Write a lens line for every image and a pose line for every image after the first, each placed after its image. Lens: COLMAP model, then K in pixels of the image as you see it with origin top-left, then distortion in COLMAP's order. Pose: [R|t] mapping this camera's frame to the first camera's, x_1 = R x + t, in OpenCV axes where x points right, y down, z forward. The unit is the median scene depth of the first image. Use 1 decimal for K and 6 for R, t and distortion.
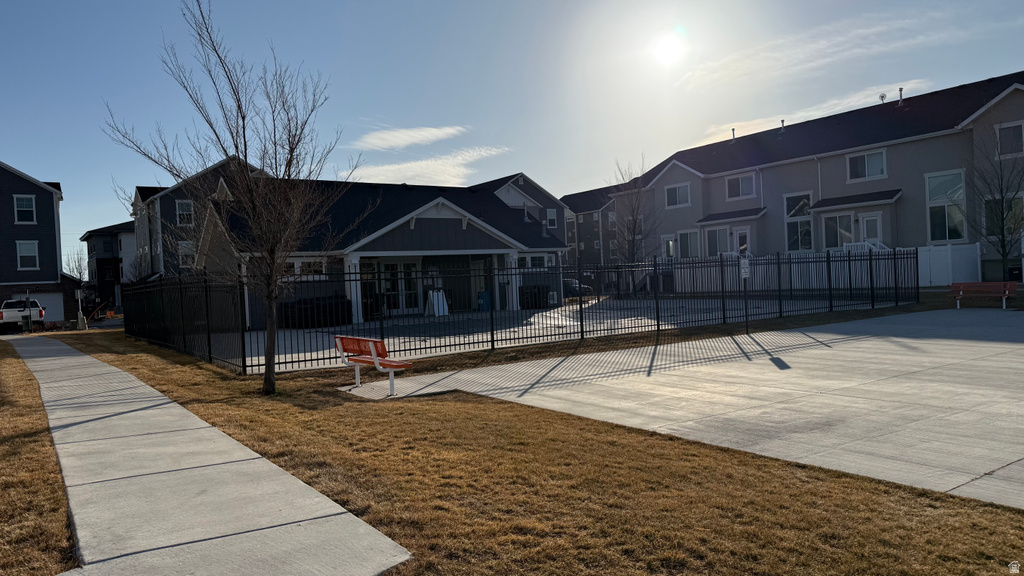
lens RADIAL K [[712.0, 0, 513.4], [0, 712.0, 289.7], [0, 0, 1]] dist [0.027564, -0.040552]
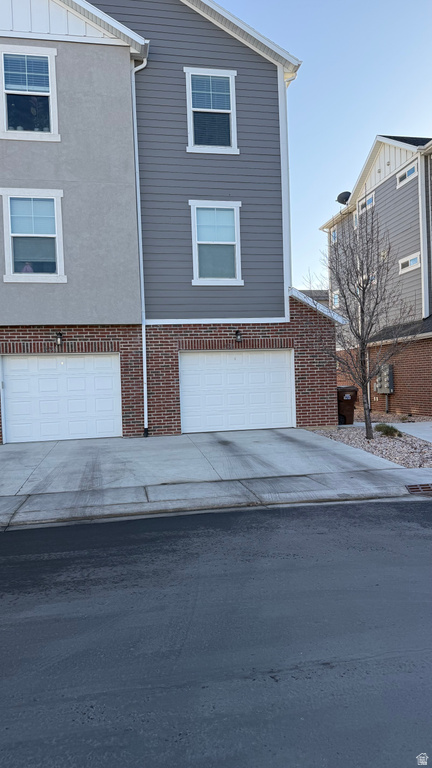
lens RADIAL K [[534.0, 0, 215.4], [0, 534.0, 384.1], [0, 0, 1]] dist [0.027564, -0.040552]
pose [[0.910749, 0.022286, -0.412359, -0.566710], [-0.015715, 0.999690, 0.019320, 0.016721], [0.412661, -0.011116, 0.910817, 0.754952]]
